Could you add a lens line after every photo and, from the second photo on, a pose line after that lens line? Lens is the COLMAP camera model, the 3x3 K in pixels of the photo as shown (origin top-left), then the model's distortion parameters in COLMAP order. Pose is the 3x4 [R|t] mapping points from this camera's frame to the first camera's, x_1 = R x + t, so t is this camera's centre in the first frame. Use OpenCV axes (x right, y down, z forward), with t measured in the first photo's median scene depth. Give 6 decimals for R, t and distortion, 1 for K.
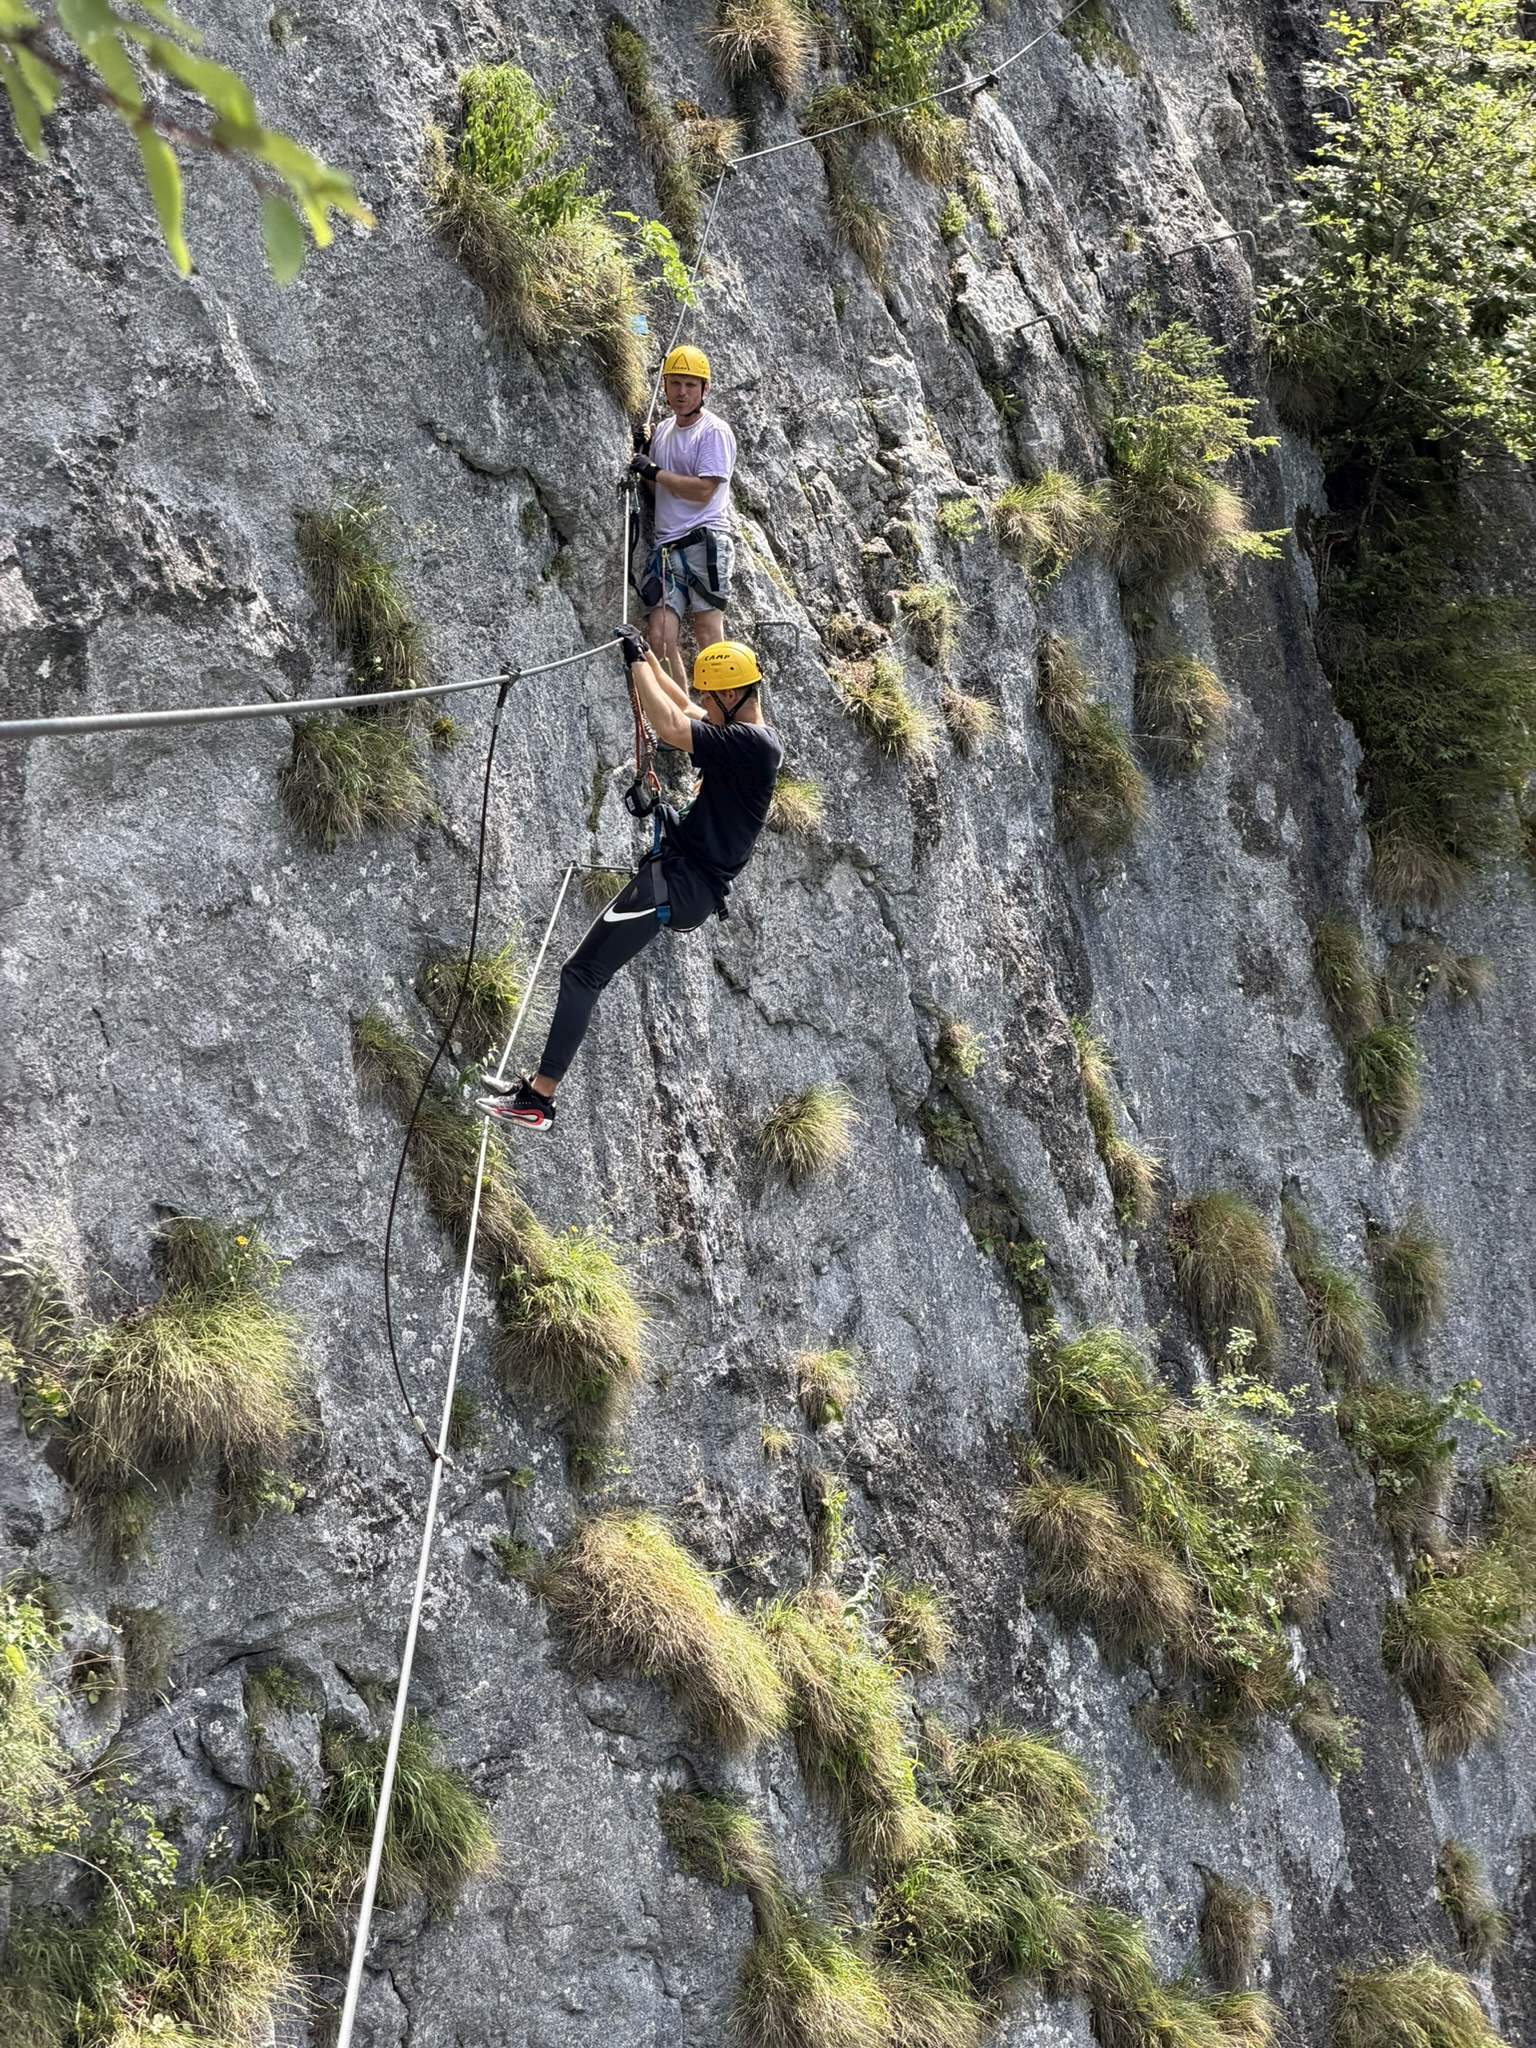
lens RADIAL K [[6179.1, 0, 761.9], [0, 6179.1, 1020.1], [0, 0, 1]] dist [0.203839, 0.000000]
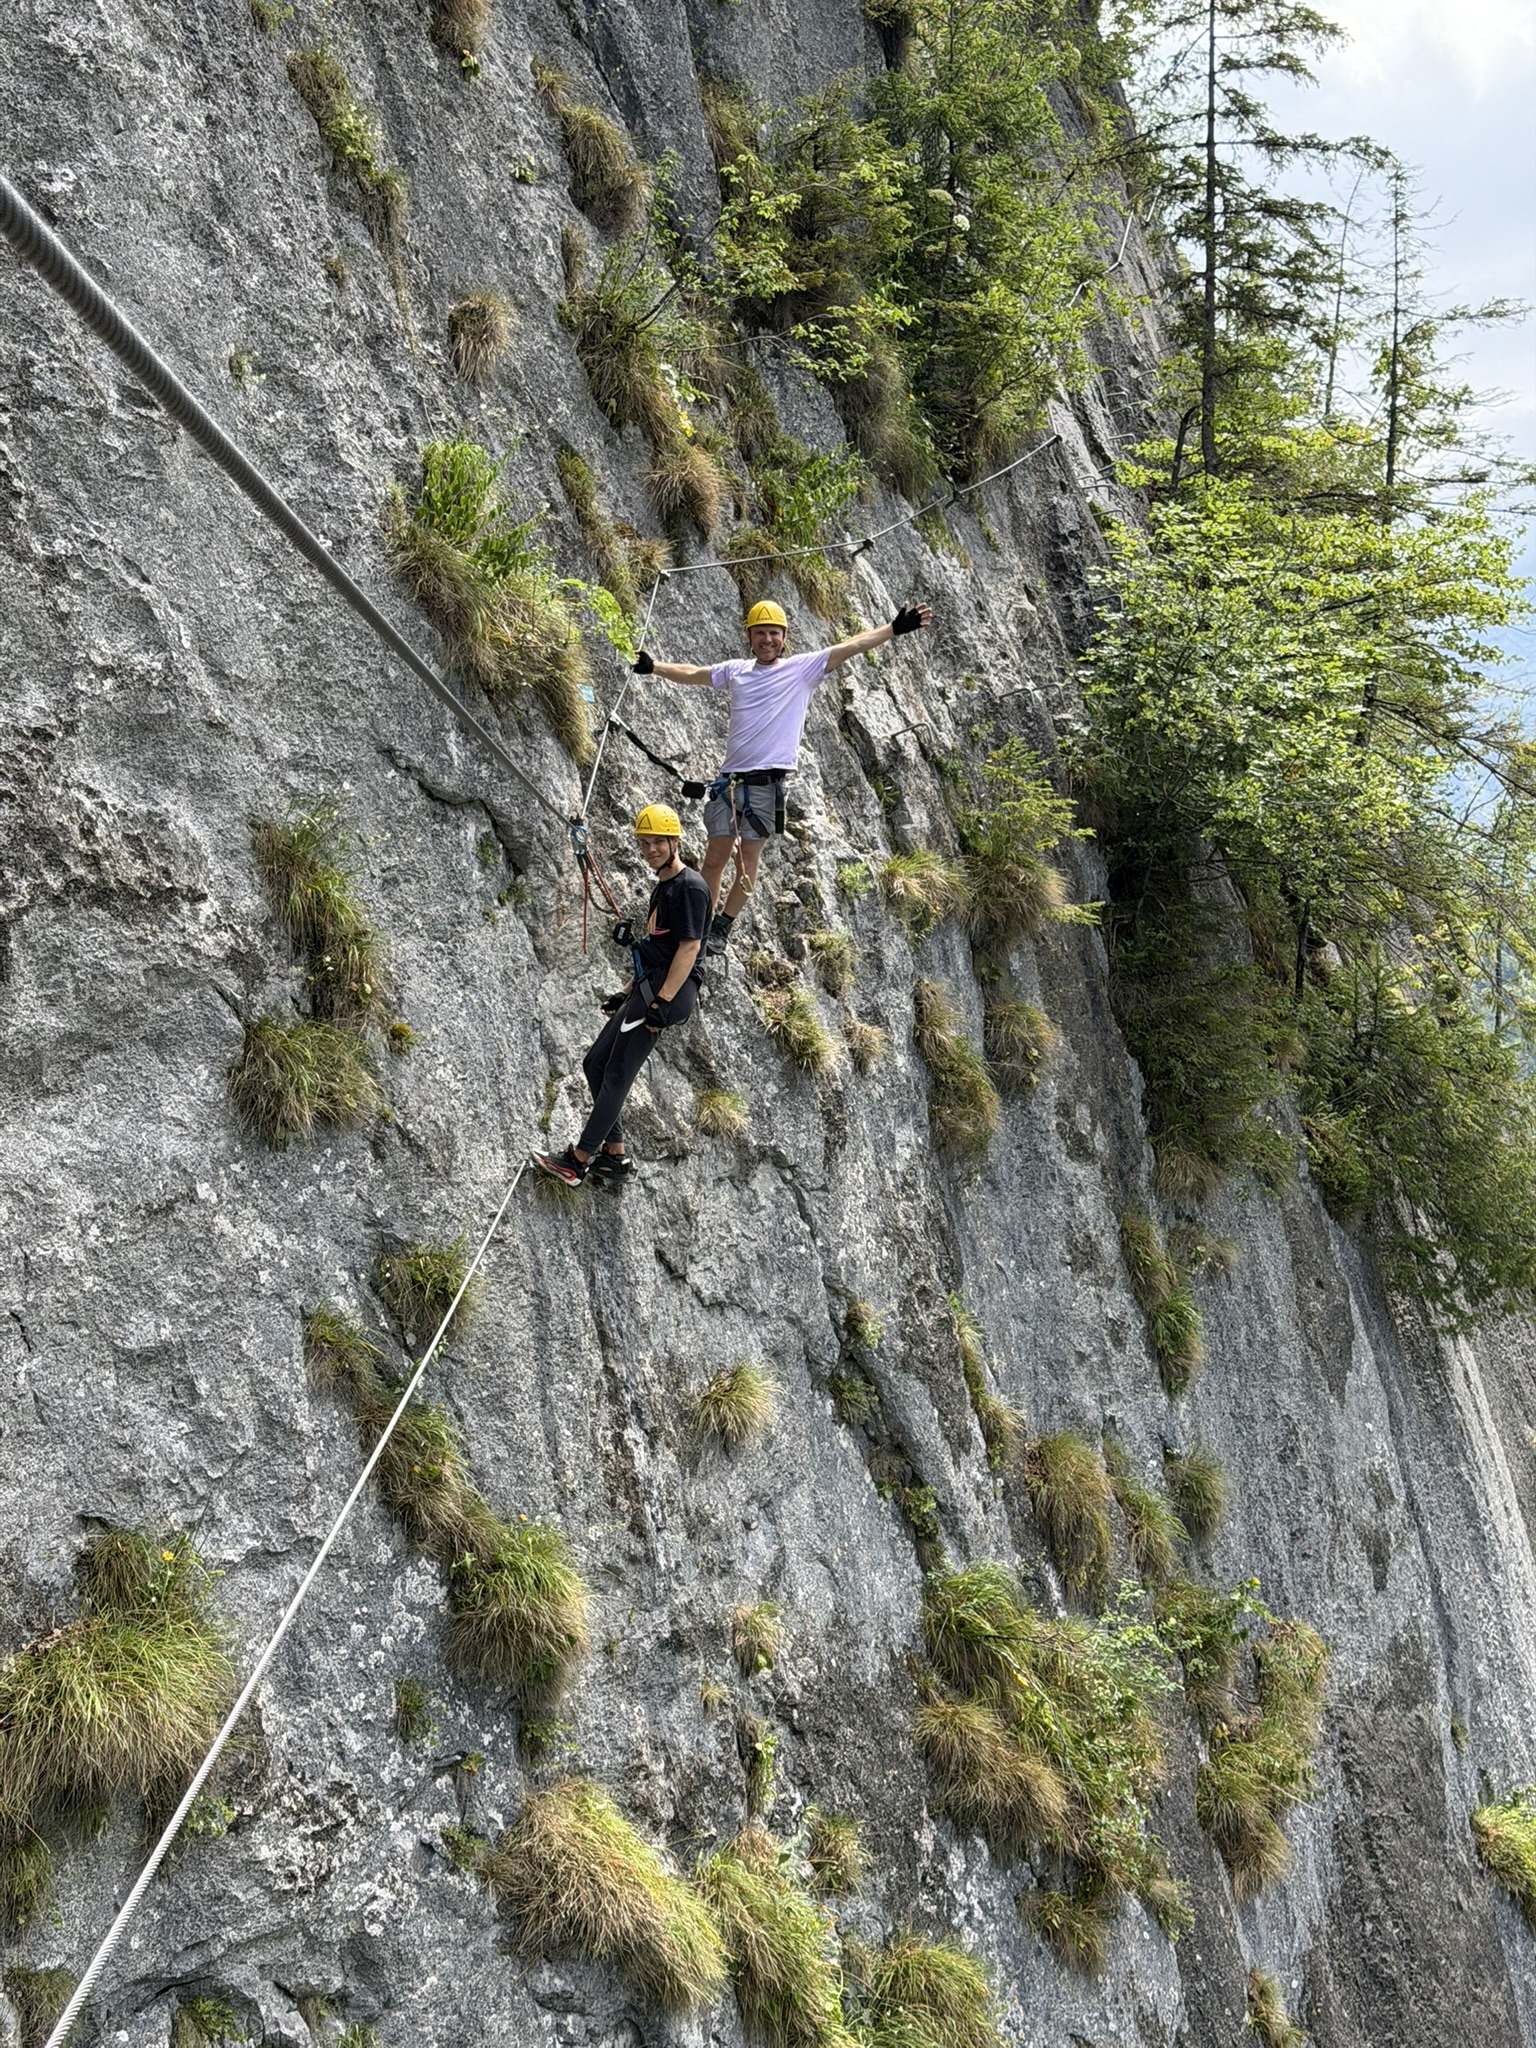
lens RADIAL K [[2895.3, 0, 770.4], [0, 2895.3, 1020.3], [0, 0, 1]] dist [0.134865, 0.000000]
pose [[0.999140, -0.004918, 0.041166, -0.008284], [0.008359, 0.996445, -0.083836, -0.006938], [-0.040607, 0.084108, 0.995629, 0.474021]]
